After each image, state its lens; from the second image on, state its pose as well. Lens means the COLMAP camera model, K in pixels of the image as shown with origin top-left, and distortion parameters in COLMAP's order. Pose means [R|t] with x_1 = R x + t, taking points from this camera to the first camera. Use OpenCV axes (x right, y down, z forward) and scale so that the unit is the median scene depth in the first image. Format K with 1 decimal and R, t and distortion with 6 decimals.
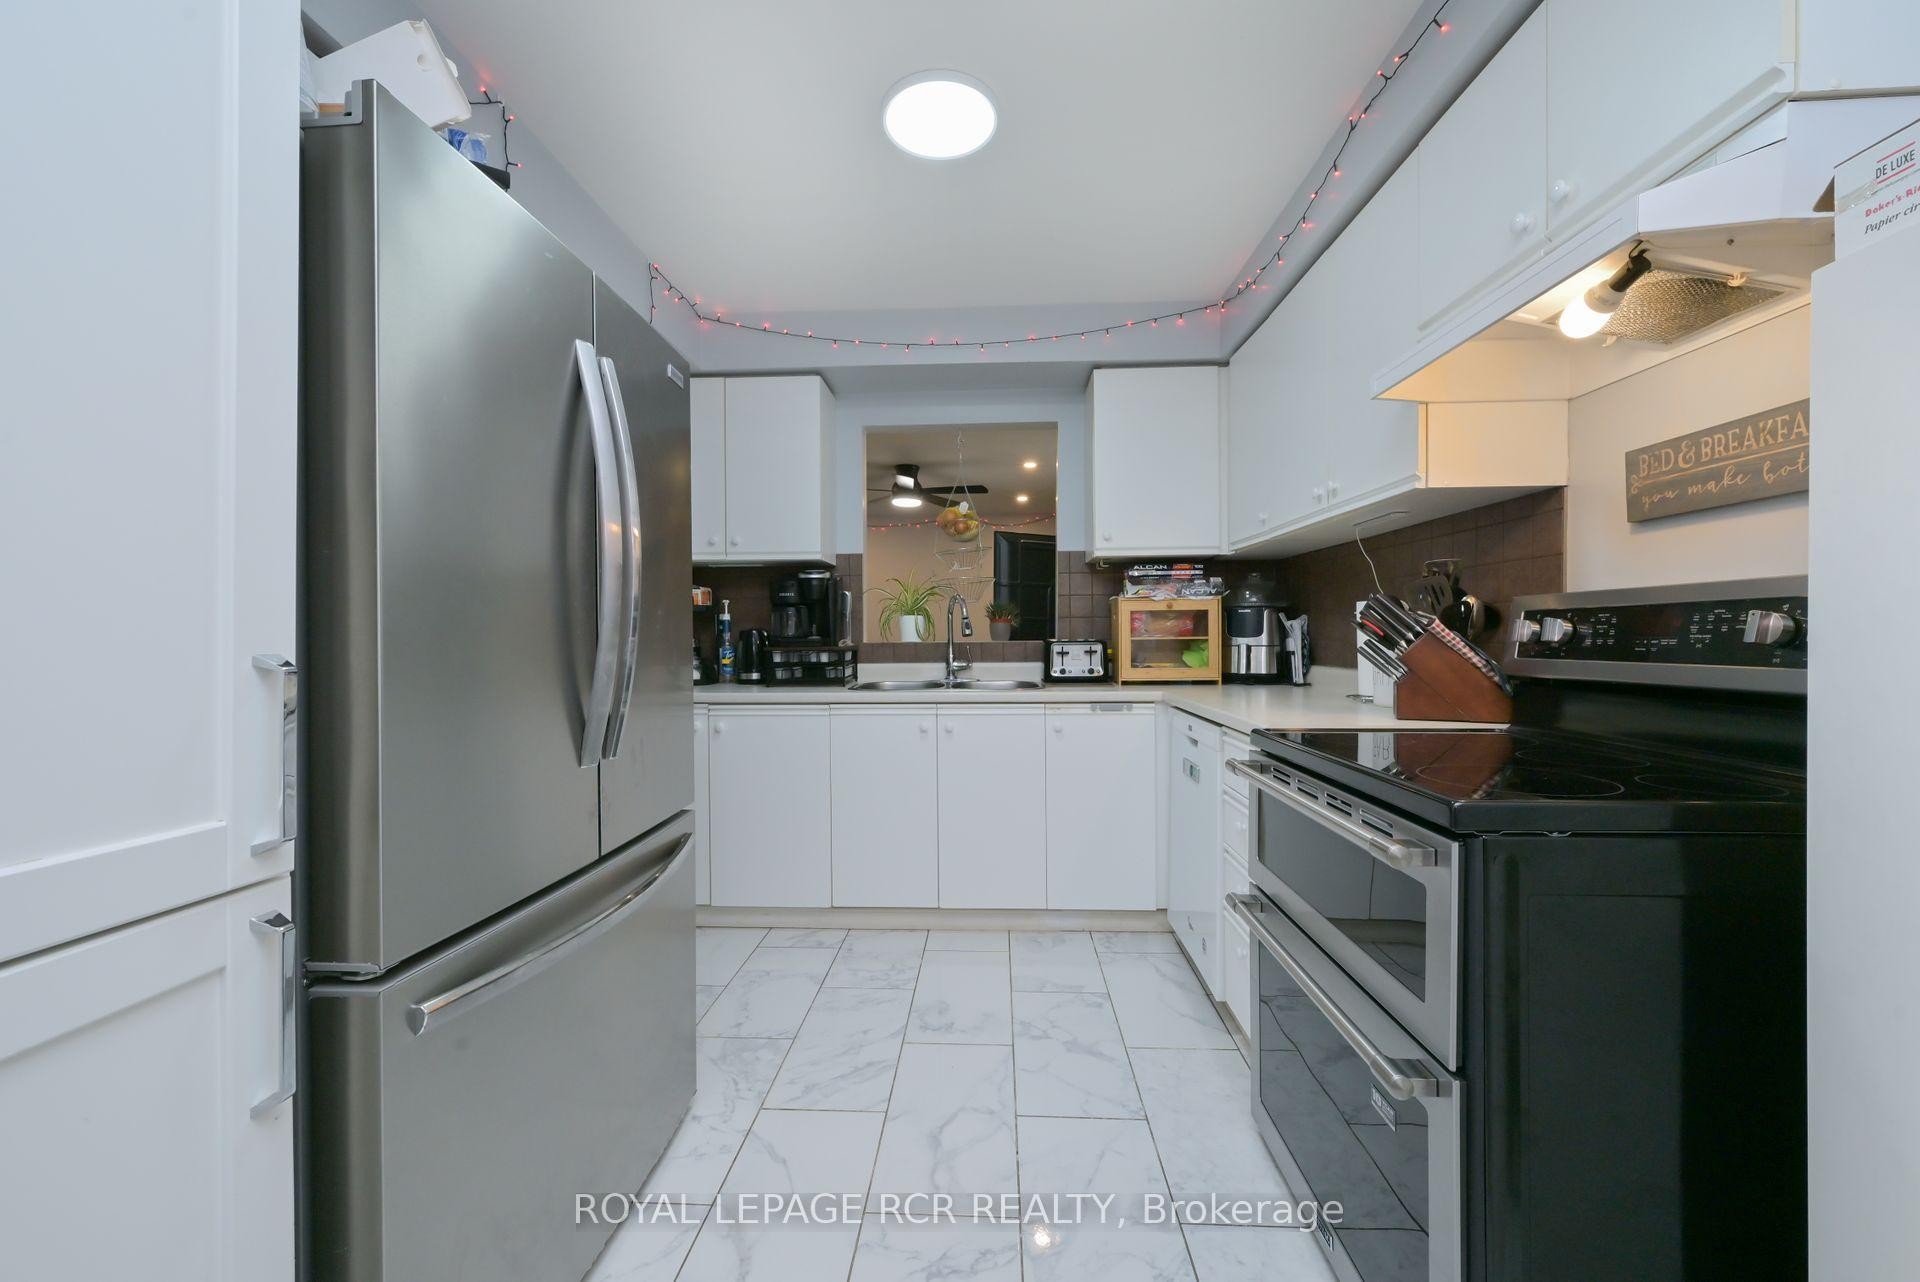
lens RADIAL K [[743.6, 0, 960.3], [0, 743.6, 635.8], [0, 0, 1]] dist [-0.000670, -0.000198]
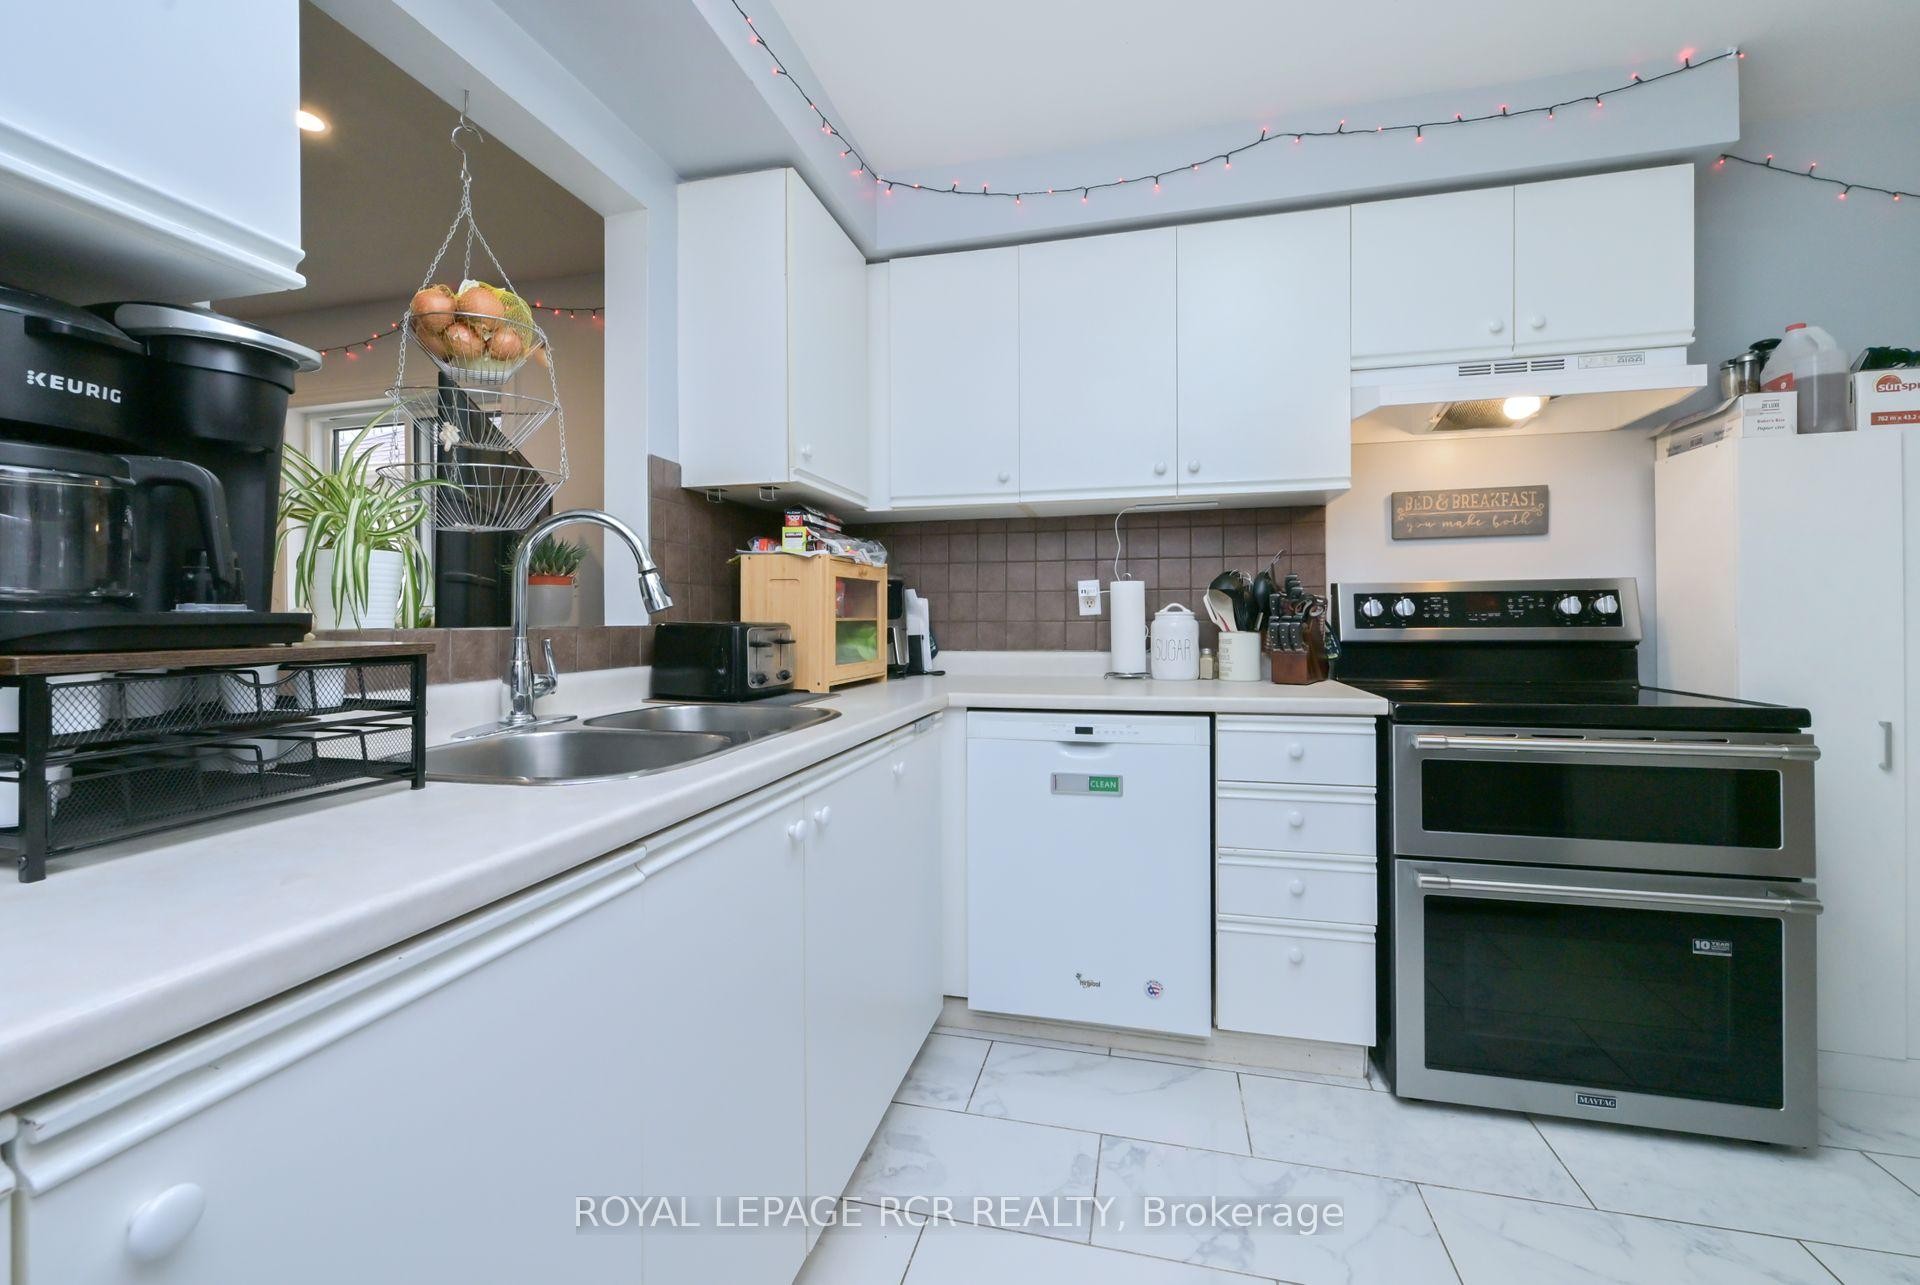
lens RADIAL K [[779.2, 0, 961.0], [0, 779.2, 618.2], [0, 0, 1]] dist [0.000242, 0.000003]
pose [[0.193488, 0.007229, 0.981076, -0.404031], [0.007034, 0.999937, -0.008756, 0.009305], [-0.981077, 0.008595, 0.193425, 0.748564]]
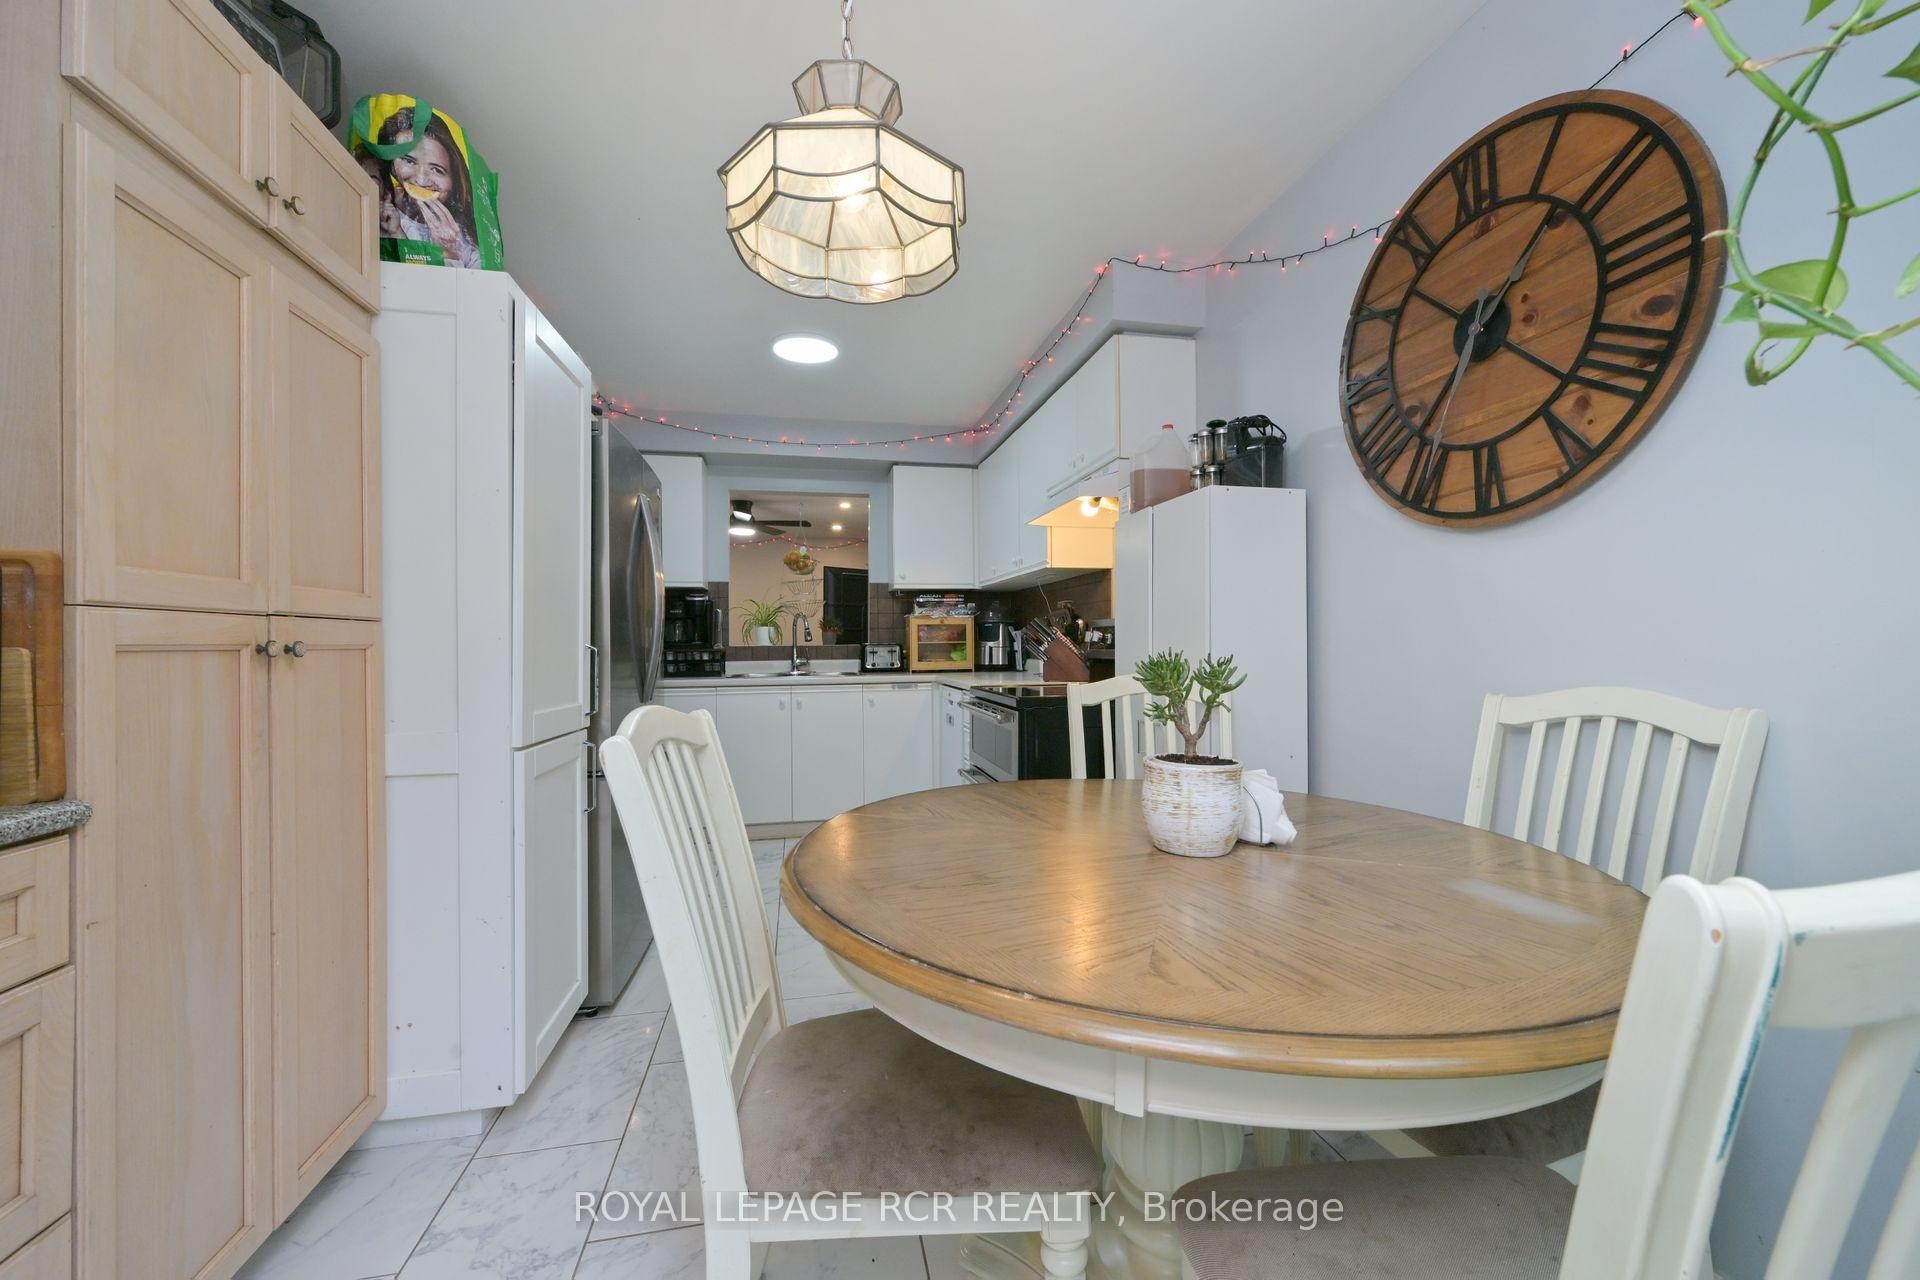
lens RADIAL K [[743.6, 0, 960.3], [0, 743.6, 634.8], [0, 0, 1]] dist [-0.000670, -0.000198]
pose [[0.966066, 0.000808, 0.258294, -0.080453], [0.002386, 0.999925, -0.012053, 0.006183], [-0.258284, 0.012260, 0.965991, -0.495277]]
